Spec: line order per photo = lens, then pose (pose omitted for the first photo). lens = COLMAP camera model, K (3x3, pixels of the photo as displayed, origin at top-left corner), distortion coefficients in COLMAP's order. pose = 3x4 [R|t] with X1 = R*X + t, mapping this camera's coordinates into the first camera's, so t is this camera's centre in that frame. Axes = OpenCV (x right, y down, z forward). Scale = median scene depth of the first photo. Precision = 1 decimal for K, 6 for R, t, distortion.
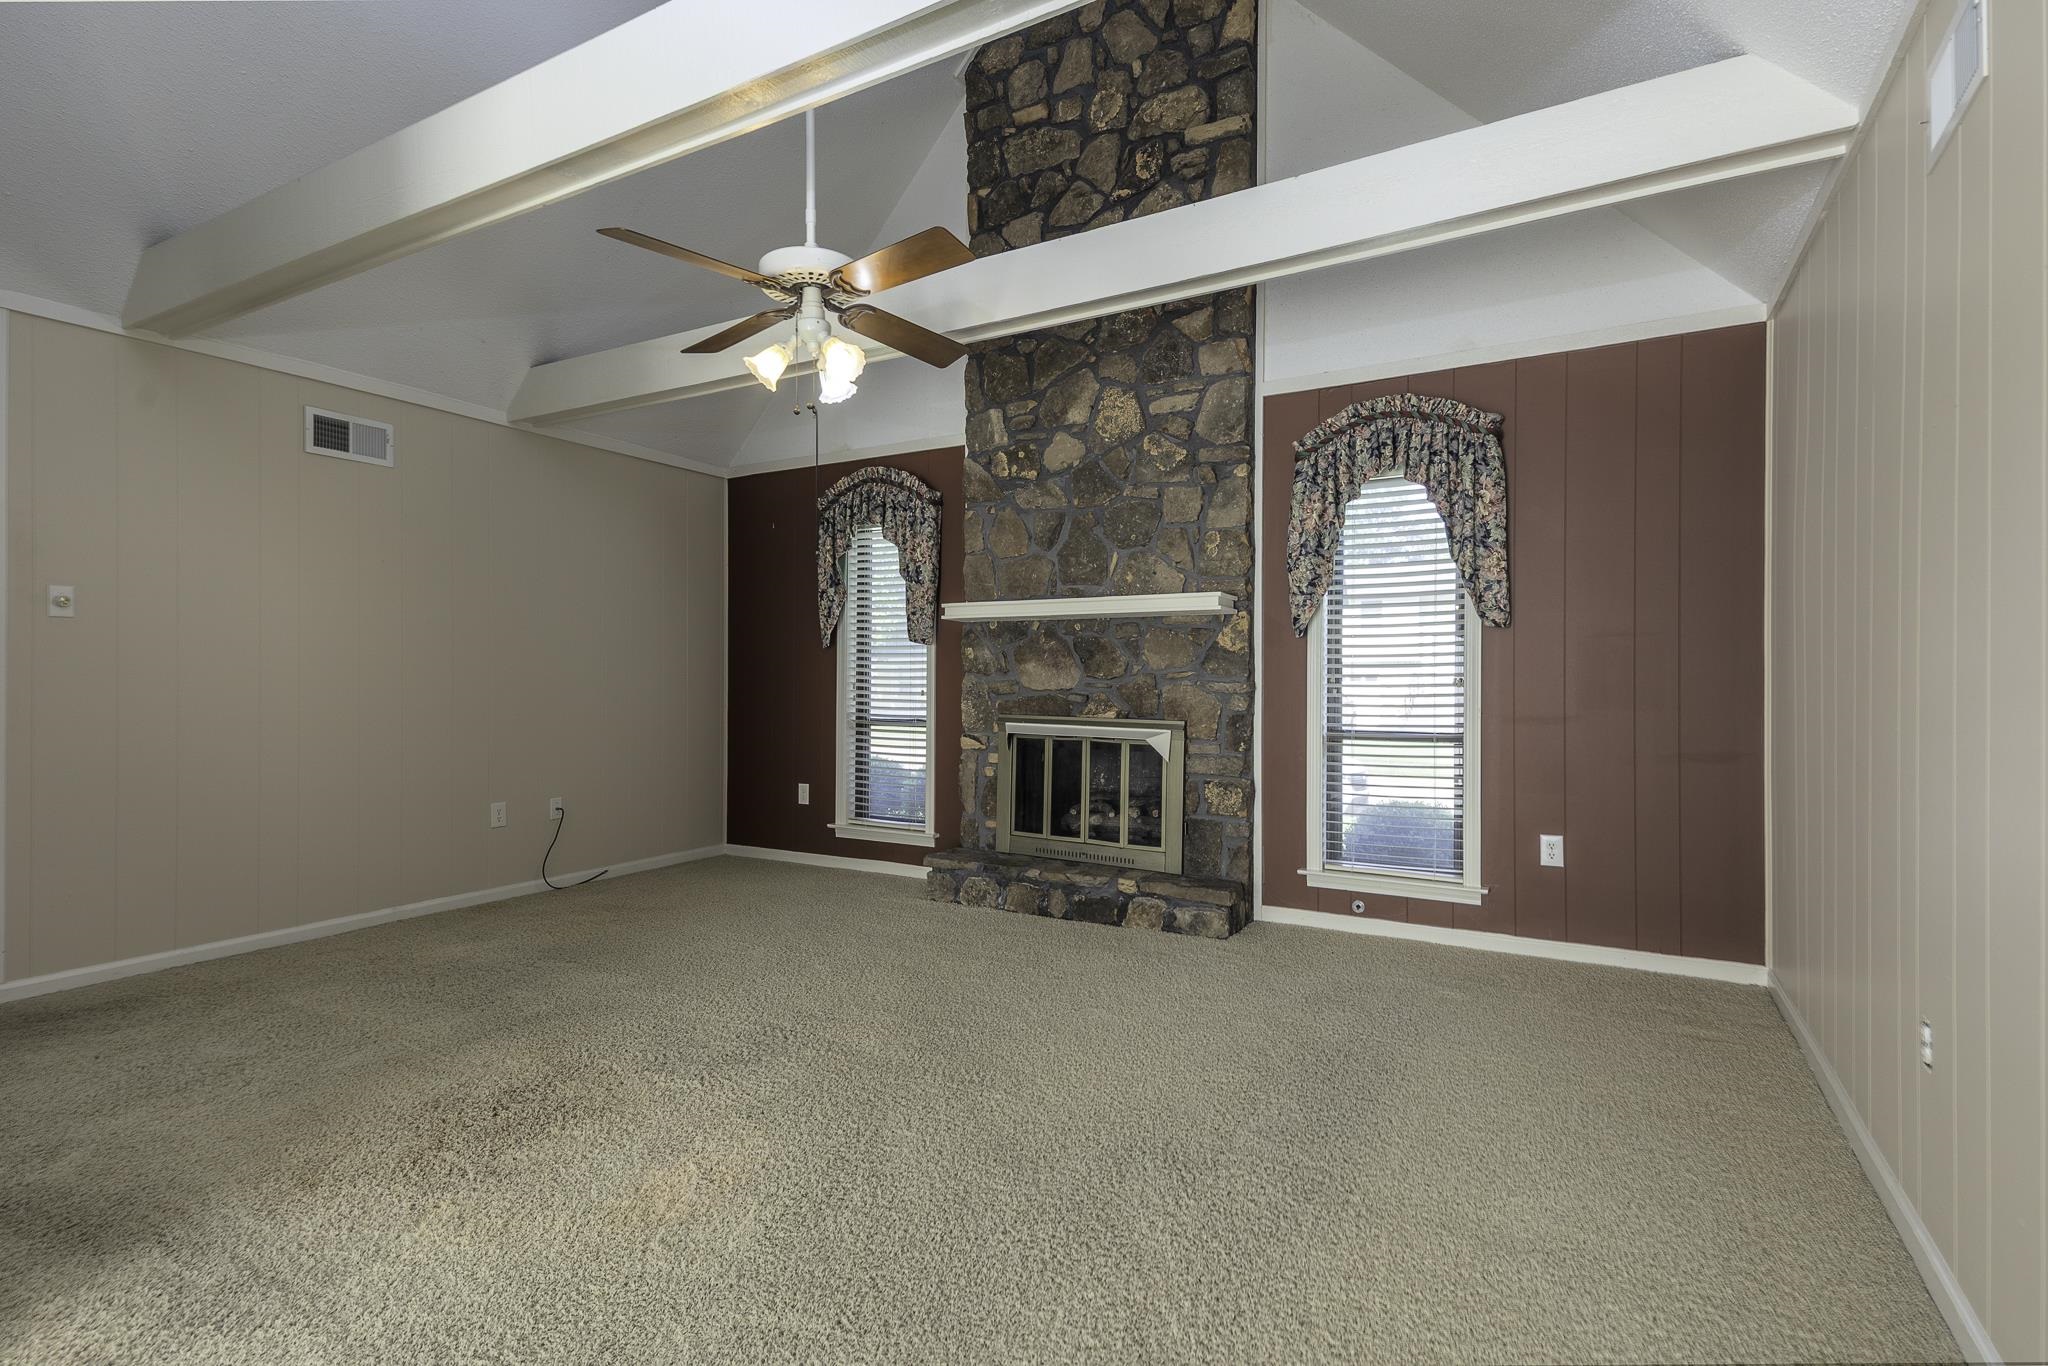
lens RADIAL K [[981.3, 0, 1024.0], [0, 981.3, 683.0], [0, 0, 1]] dist [0.042554, 0.000081]
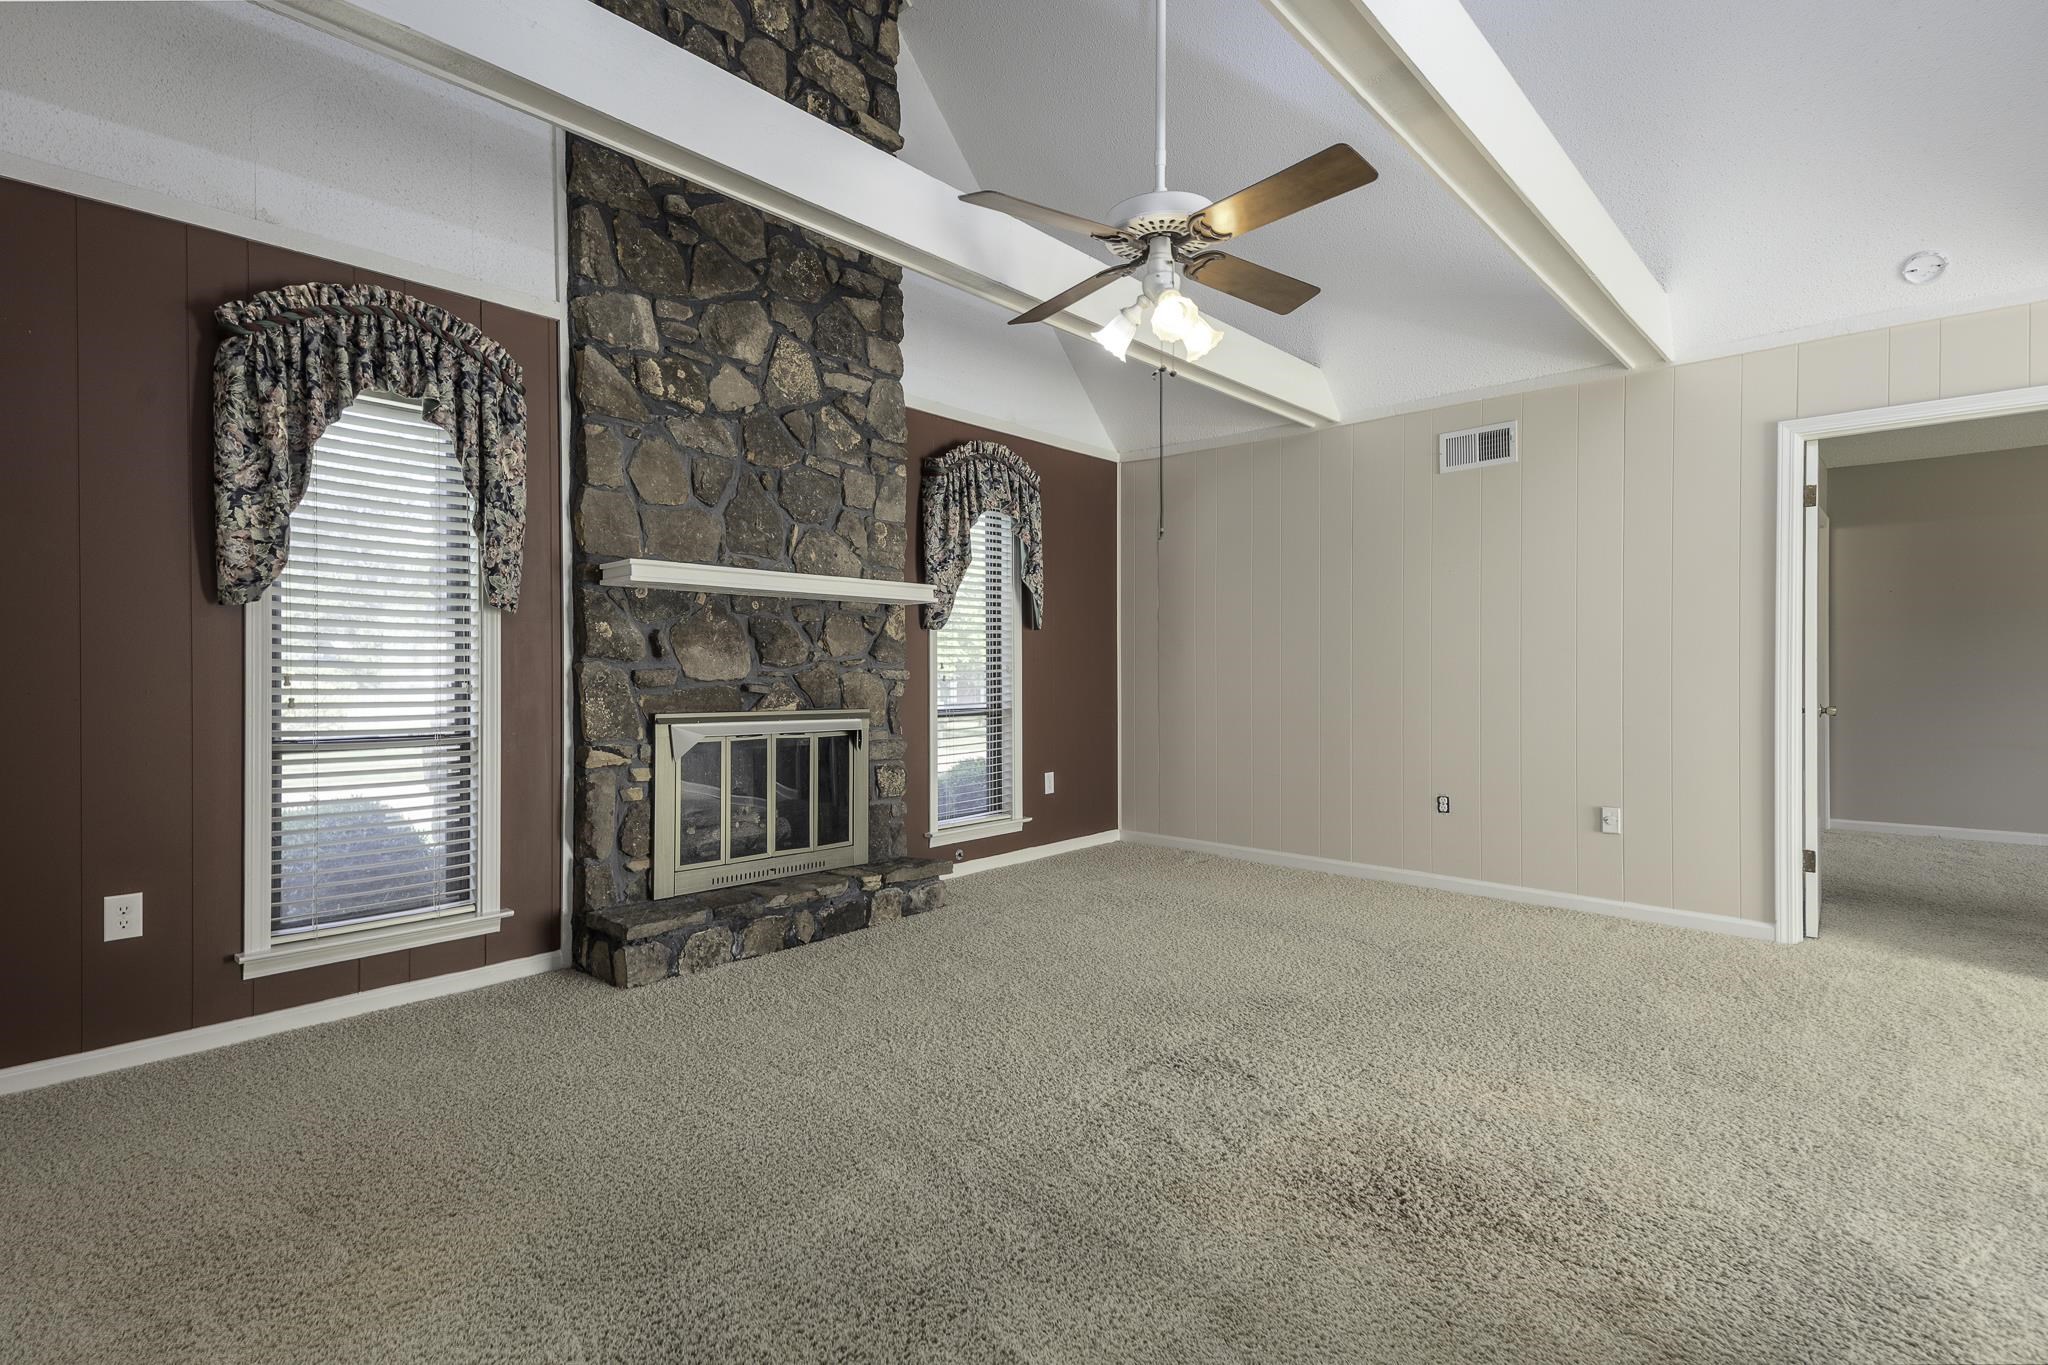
lens RADIAL K [[983.1, 0, 1038.0], [0, 983.1, 674.2], [0, 0, 1]] dist [0.054006, -0.025364]
pose [[0.198822, -0.008310, 0.980000, -0.749917], [0.003323, 0.999964, 0.007806, -0.003543], [-0.980030, 0.001705, 0.198842, 0.607364]]
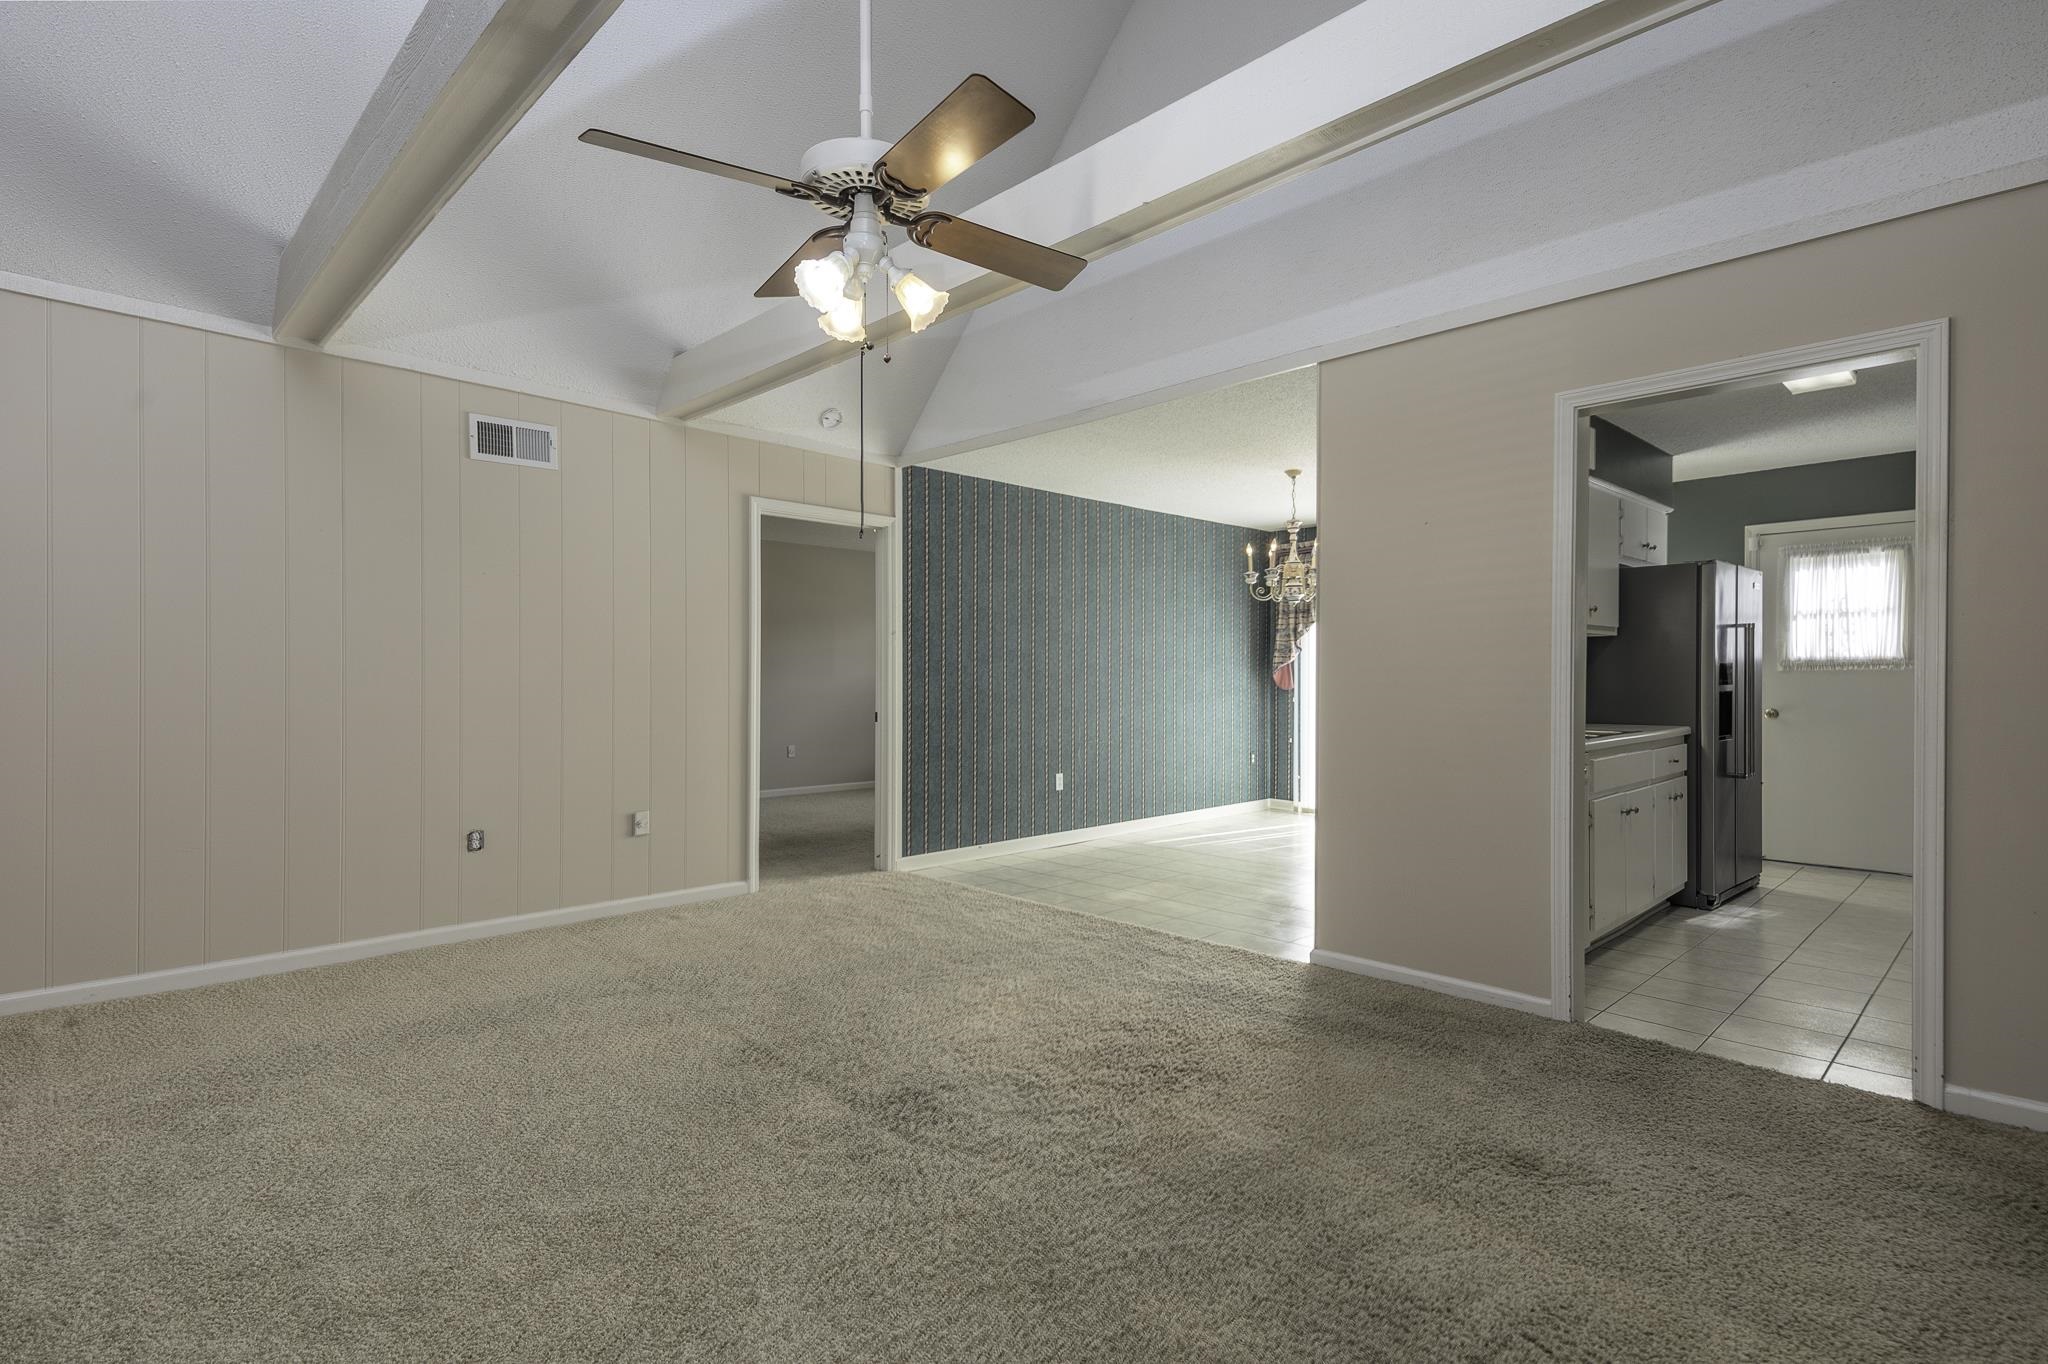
lens RADIAL K [[981.3, 0, 1024.0], [0, 981.3, 682.0], [0, 0, 1]] dist [0.042554, 0.000081]
pose [[-0.967191, -0.003173, 0.254030, -0.363801], [-0.002905, 0.999995, 0.001432, -0.004356], [-0.254033, 0.000647, -0.967195, 1.136810]]
